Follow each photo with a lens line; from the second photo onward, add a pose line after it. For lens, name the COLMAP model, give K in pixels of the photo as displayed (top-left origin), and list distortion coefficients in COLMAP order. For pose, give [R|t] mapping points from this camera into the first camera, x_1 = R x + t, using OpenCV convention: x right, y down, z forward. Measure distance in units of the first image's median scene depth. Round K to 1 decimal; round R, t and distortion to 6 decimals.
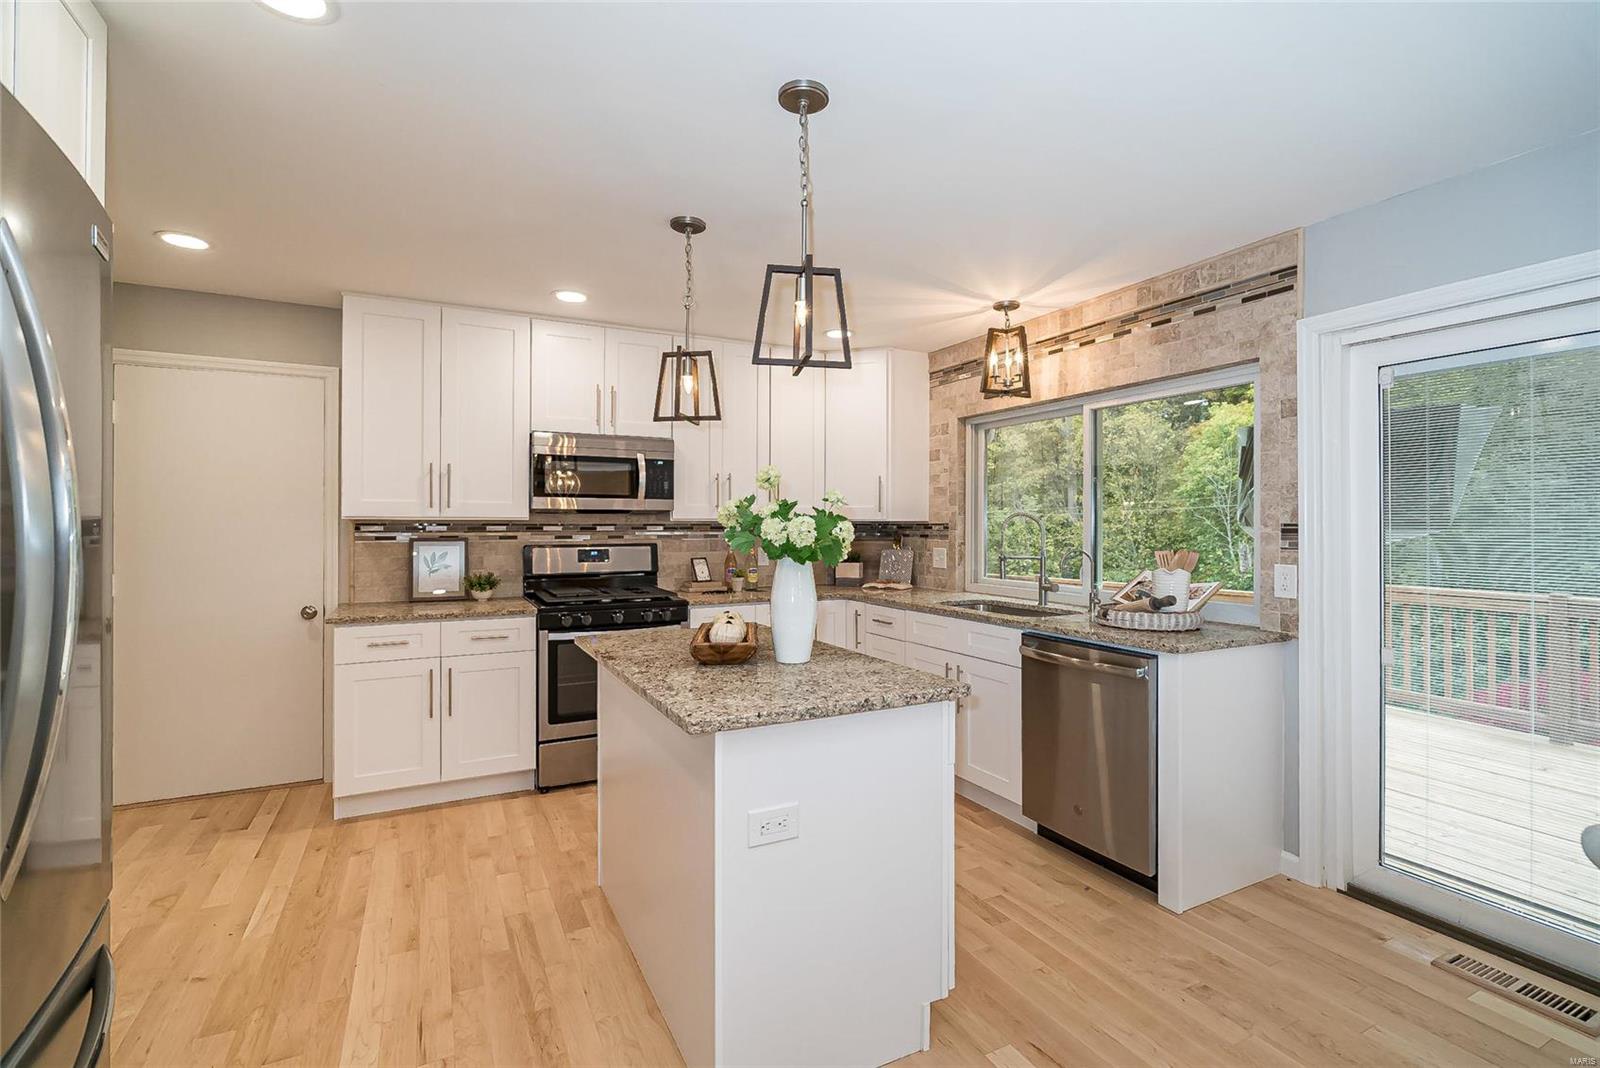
lens RADIAL K [[719.6, 0, 793.3], [0, 719.6, 528.4], [0, 0, 1]] dist [-0.005394, 0.000213]
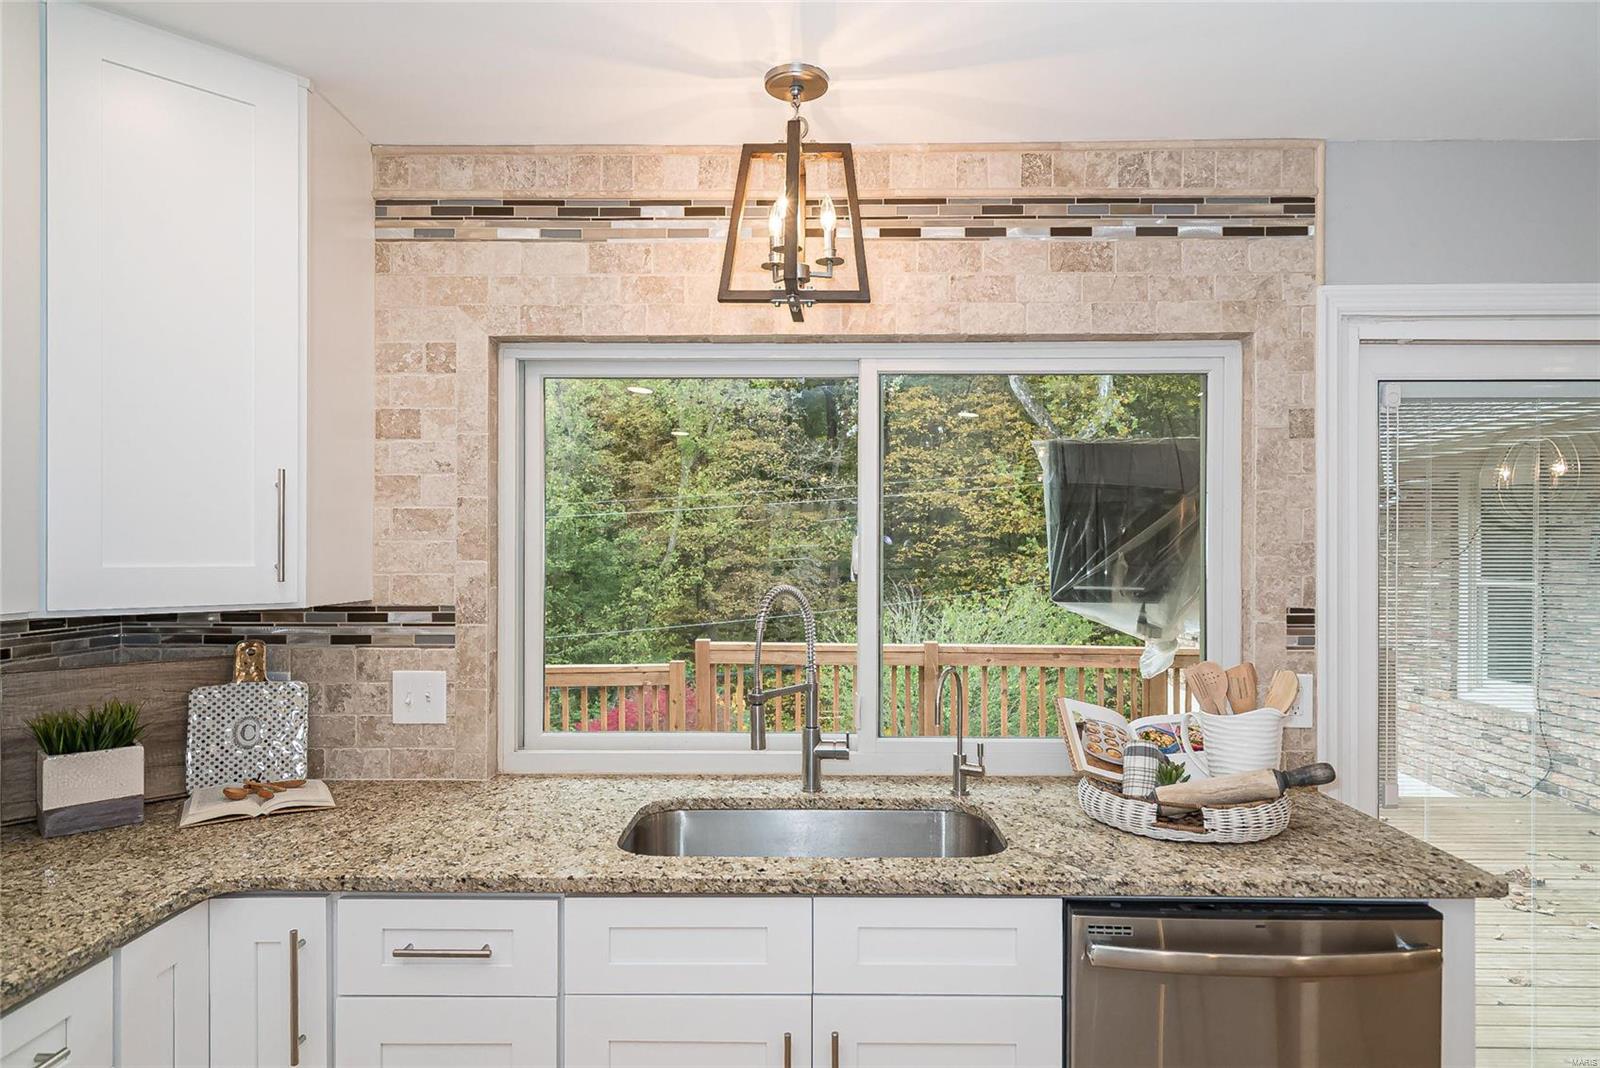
lens RADIAL K [[930.4, 0, 794.9], [0, 930.4, 553.9], [0, 0, 1]] dist [0.002008, 0.000469]
pose [[0.465192, -0.006110, 0.885189, -0.203556], [0.005592, 0.999977, 0.003964, -0.052162], [-0.885192, 0.003106, 0.465215, 0.886029]]
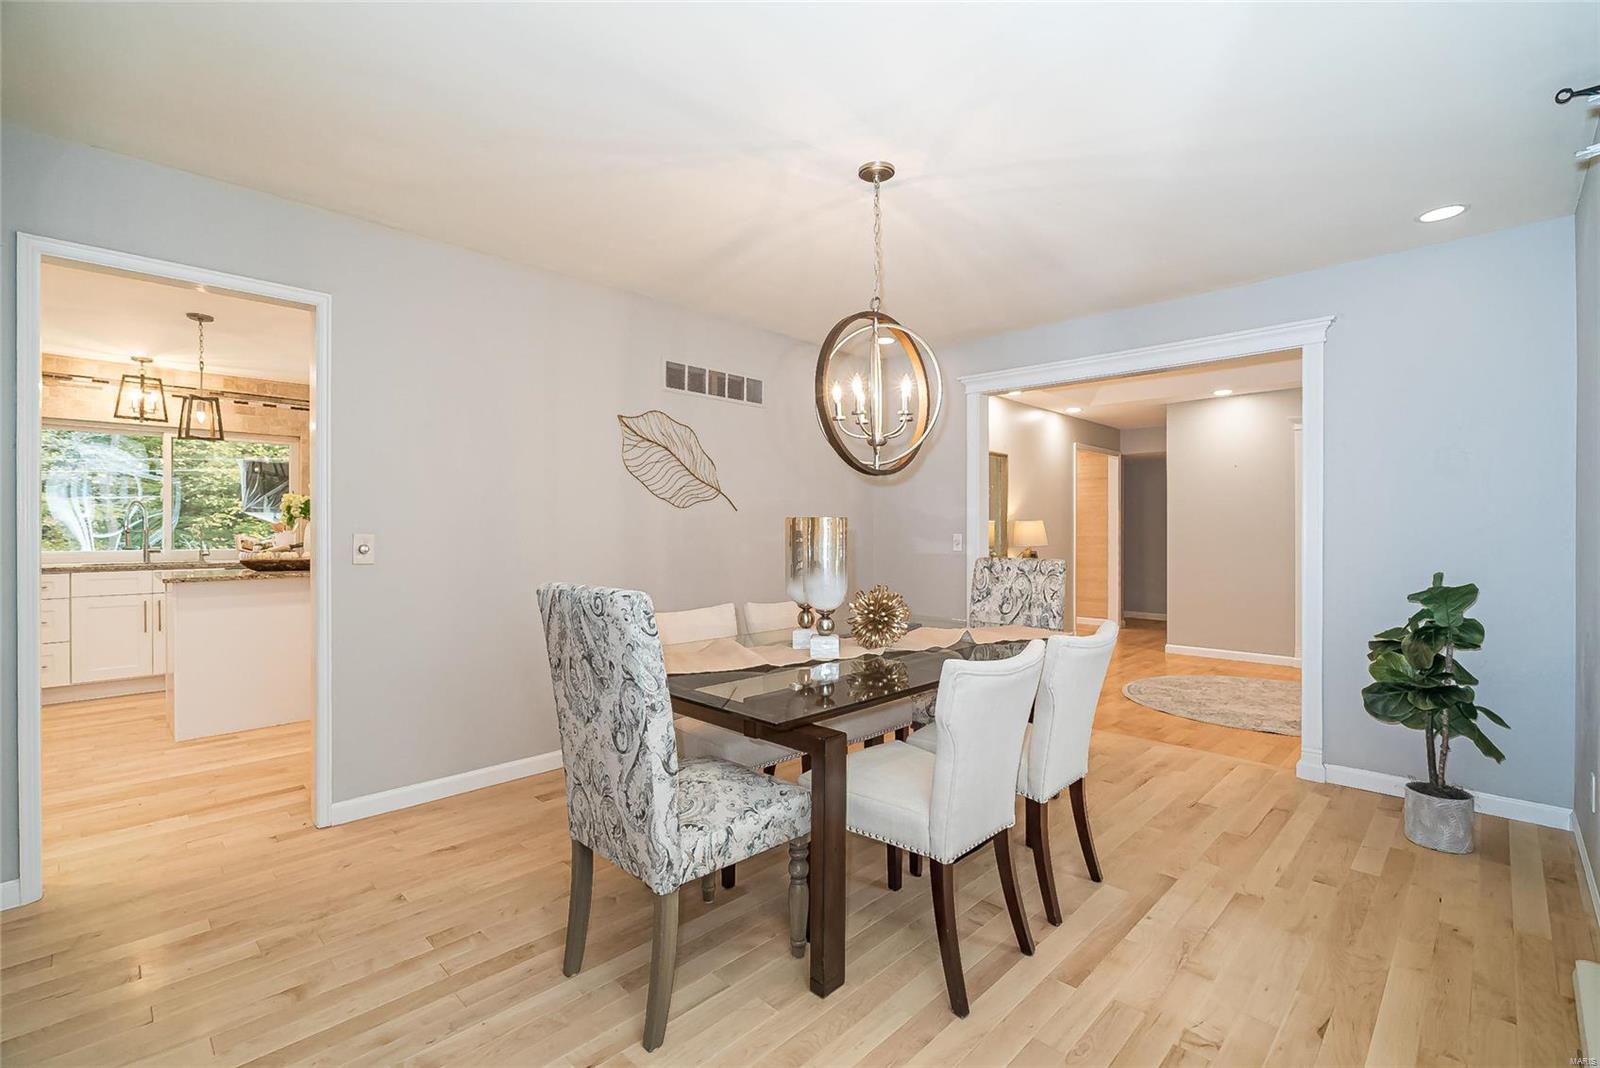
lens RADIAL K [[727.8, 0, 810.5], [0, 727.8, 534.2], [0, 0, 1]] dist [-0.028887, -0.000097]
pose [[-0.332417, -0.014032, 0.943028, -1.794447], [0.000725, 0.999885, 0.015133, 0.030559], [-0.943132, 0.005715, -0.332368, 0.226071]]
